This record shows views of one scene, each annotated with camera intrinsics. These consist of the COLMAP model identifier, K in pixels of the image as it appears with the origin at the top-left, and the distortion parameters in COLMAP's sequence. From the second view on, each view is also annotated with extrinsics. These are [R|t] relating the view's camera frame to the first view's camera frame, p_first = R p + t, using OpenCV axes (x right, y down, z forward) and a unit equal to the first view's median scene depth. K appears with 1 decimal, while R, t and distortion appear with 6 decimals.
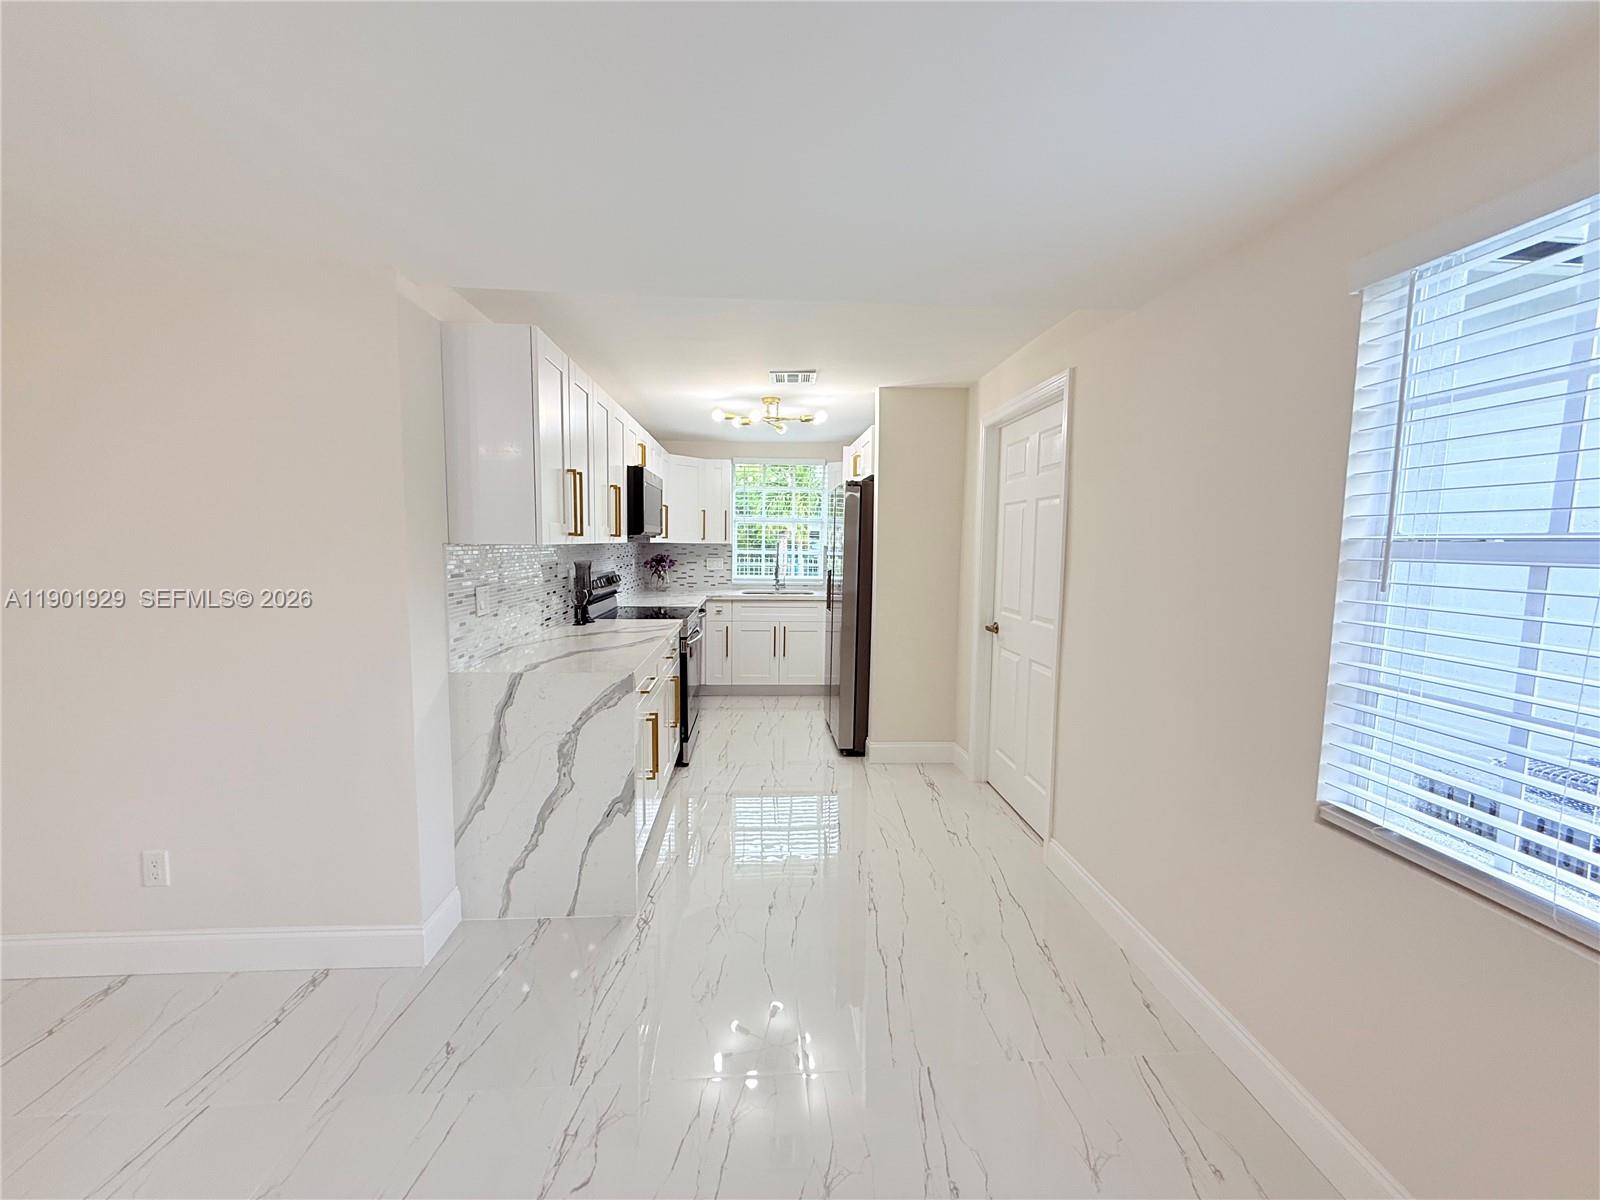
lens RADIAL K [[635.4, 0, 795.2], [0, 635.4, 599.4], [0, 0, 1]] dist [-0.003309, -0.000444]
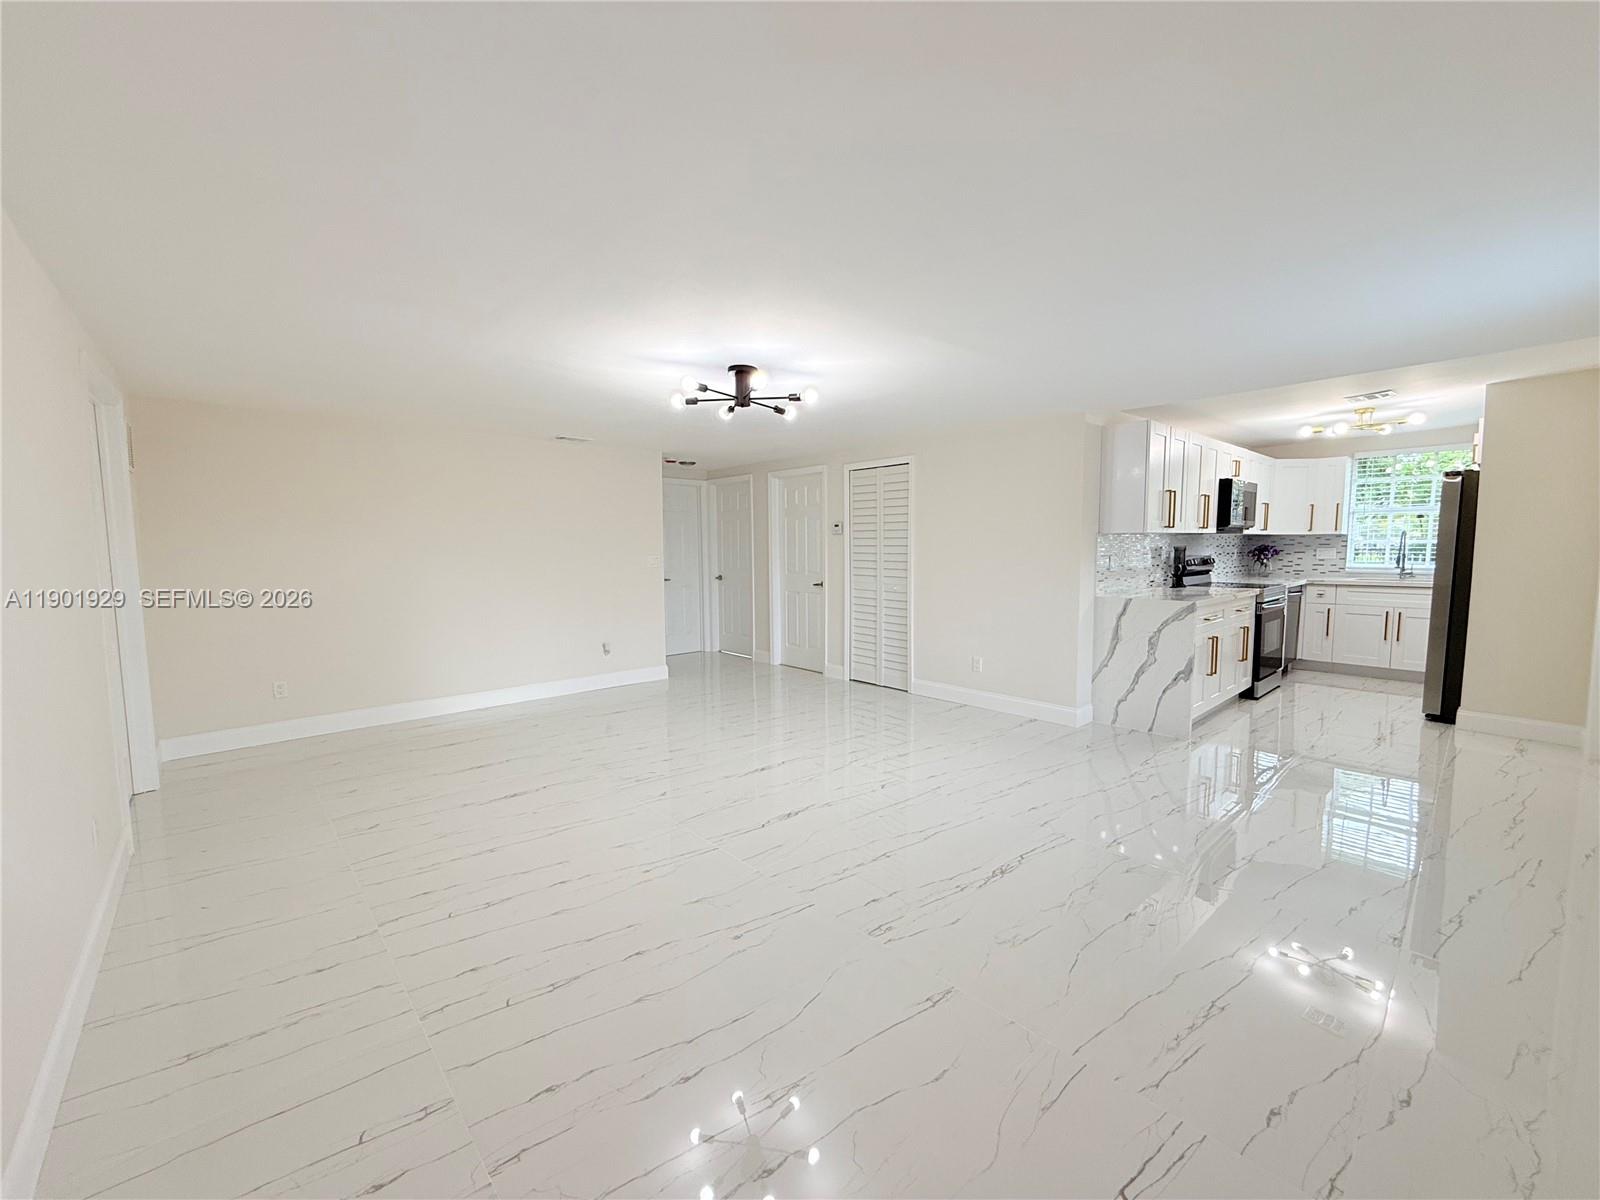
lens RADIAL K [[635.4, 0, 795.2], [0, 635.4, 599.4], [0, 0, 1]] dist [-0.003309, -0.000444]
pose [[0.612429, 0.050116, -0.788935, 0.274692], [-0.054790, 0.998280, 0.020883, 0.077639], [0.788625, 0.030436, 0.614121, -0.585071]]
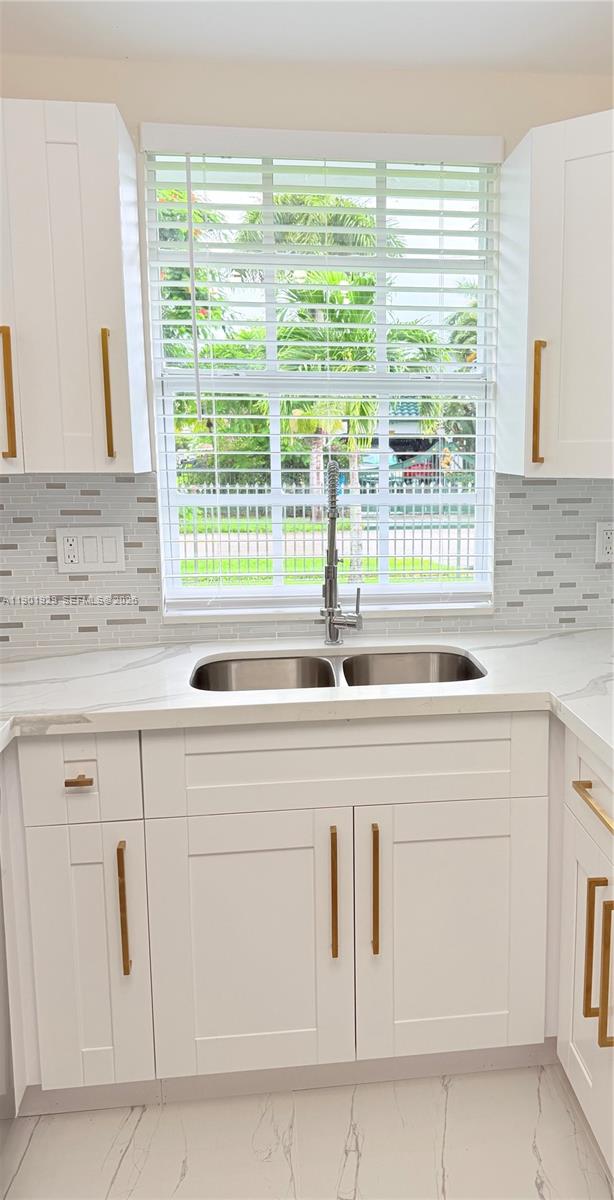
lens RADIAL K [[926.4, 0, 405.8], [0, 926.4, 596.3], [0, 0, 1]] dist [0.003706, -0.002472]
pose [[0.997001, -0.028986, 0.071751, -0.039125], [0.024321, 0.997585, 0.065055, -0.091124], [-0.073463, -0.063115, 0.995299, 0.954770]]
